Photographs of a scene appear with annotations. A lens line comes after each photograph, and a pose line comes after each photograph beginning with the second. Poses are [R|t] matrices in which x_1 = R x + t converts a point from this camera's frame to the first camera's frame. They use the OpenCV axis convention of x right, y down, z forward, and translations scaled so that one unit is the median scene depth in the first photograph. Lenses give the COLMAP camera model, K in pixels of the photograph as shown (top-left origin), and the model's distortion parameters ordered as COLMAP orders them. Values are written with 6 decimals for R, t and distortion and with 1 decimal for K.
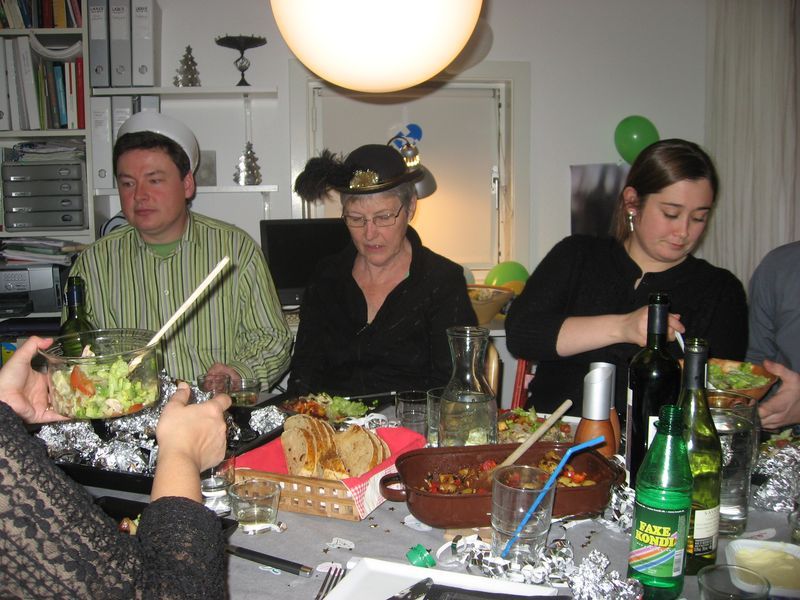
lens RADIAL K [[829.7, 0, 382.1], [0, 829.7, 303.2], [0, 0, 1]] dist [-0.109884, 0.000000]
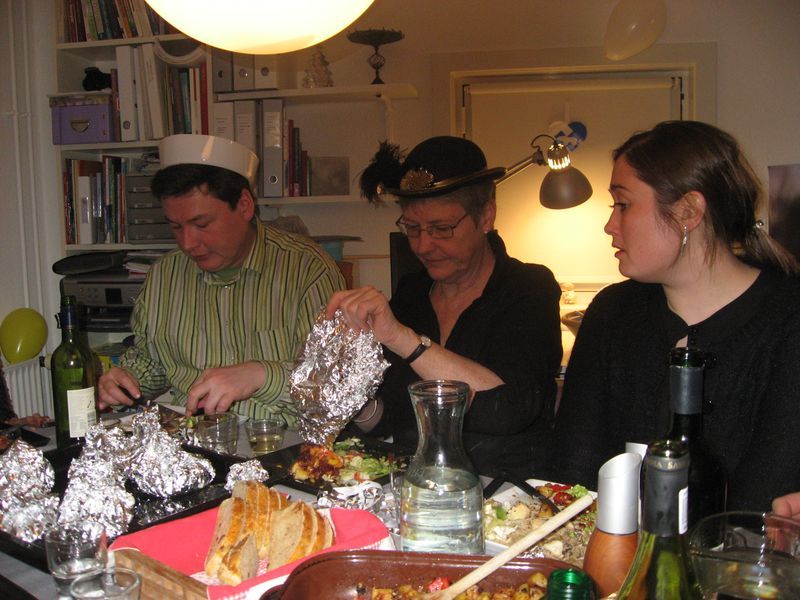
lens RADIAL K [[829.7, 0, 392.7], [0, 829.7, 301.1], [0, 0, 1]] dist [-0.109884, 0.000000]
pose [[0.957387, 0.019338, -0.288159, 0.124497], [-0.025046, 0.999556, -0.016136, -0.011846], [0.287719, 0.022666, 0.957447, 0.147626]]
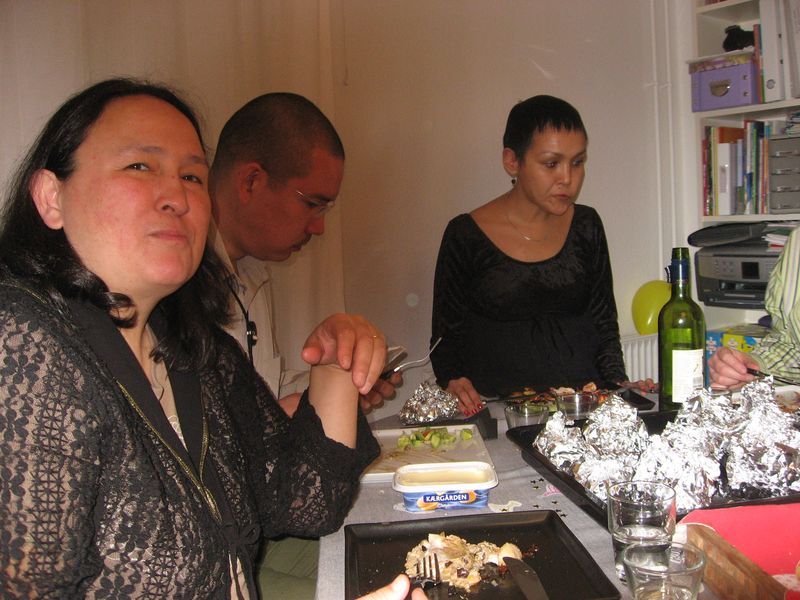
lens RADIAL K [[829.7, 0, 395.0], [0, 829.7, 304.3], [0, 0, 1]] dist [-0.109884, 0.000000]
pose [[0.493085, 0.069263, -0.867220, 0.111145], [-0.075450, 0.996475, 0.036687, 0.009302], [0.866703, 0.047342, 0.496572, 0.204318]]
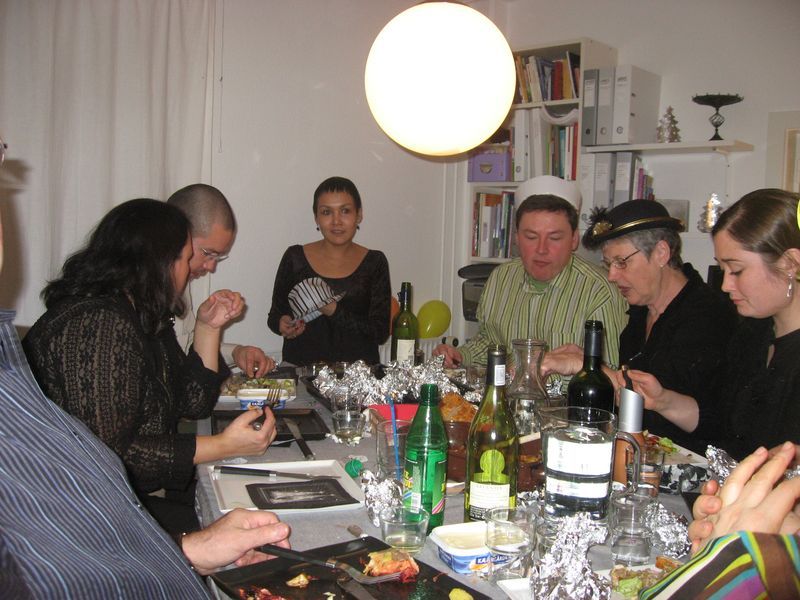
lens RADIAL K [[829.7, 0, 387.3], [0, 829.7, 272.7], [0, 0, 1]] dist [-0.109884, 0.000000]
pose [[0.628306, 0.068213, -0.774970, 0.430860], [-0.142943, 0.989311, -0.028812, -0.001118], [0.764722, 0.128879, 0.631341, 0.023200]]
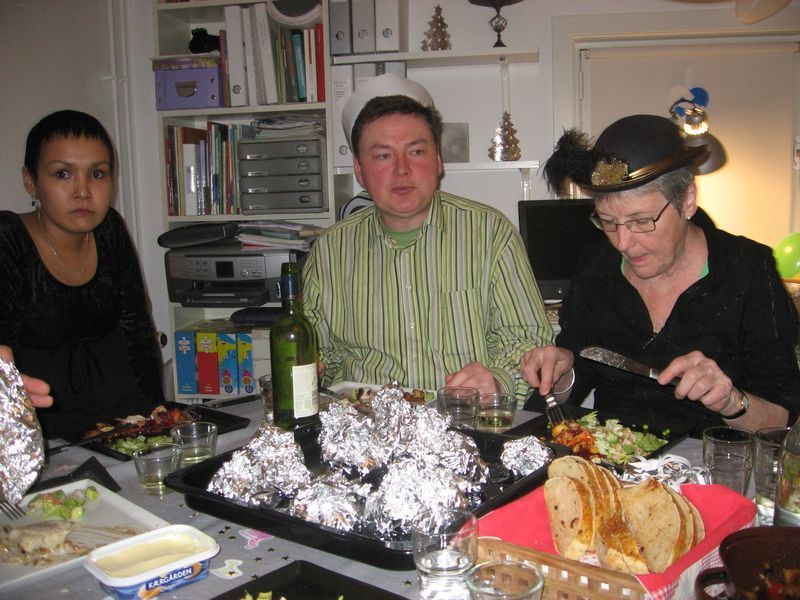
lens RADIAL K [[829.7, 0, 411.4], [0, 829.7, 302.4], [0, 0, 1]] dist [-0.109884, 0.000000]
pose [[0.963401, 0.018627, -0.267418, -0.022130], [-0.015555, 0.999786, 0.013602, -0.003565], [0.267614, -0.008945, 0.963485, 0.138345]]
